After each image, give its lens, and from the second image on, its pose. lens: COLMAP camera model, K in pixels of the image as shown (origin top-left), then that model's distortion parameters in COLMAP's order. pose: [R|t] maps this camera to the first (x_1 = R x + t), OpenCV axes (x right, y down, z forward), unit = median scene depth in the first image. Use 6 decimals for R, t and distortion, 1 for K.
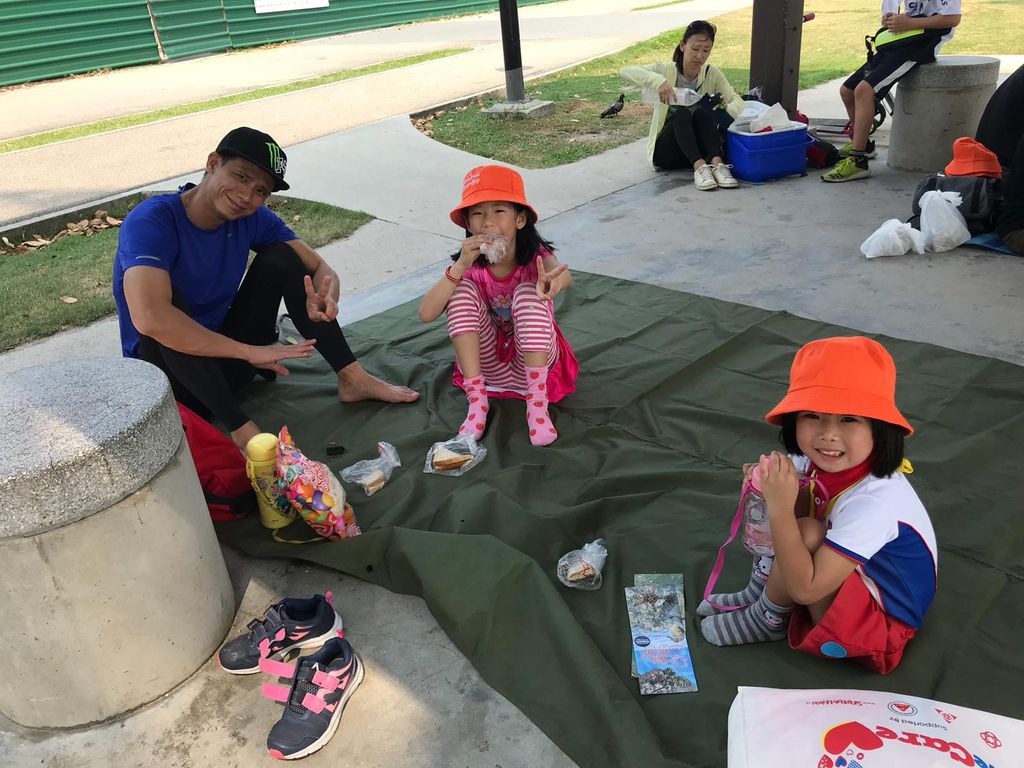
lens RADIAL K [[833.4, 0, 512.0], [0, 833.4, 384.0], [0, 0, 1]] dist [0.003901, -0.044715]
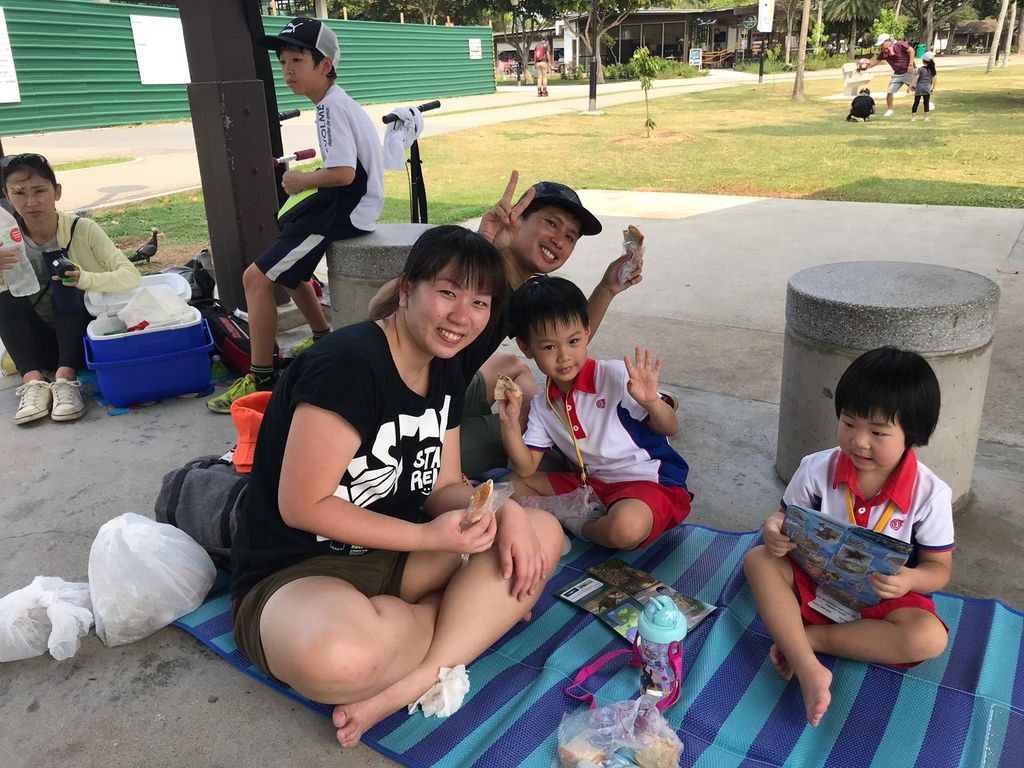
lens RADIAL K [[833.4, 0, 512.0], [0, 833.4, 384.0], [0, 0, 1]] dist [0.003901, -0.044715]
pose [[0.984216, 0.000081, 0.176972, 0.477292], [0.019964, 0.993566, -0.111483, -0.184543], [-0.175843, 0.113257, 0.977882, 0.326121]]
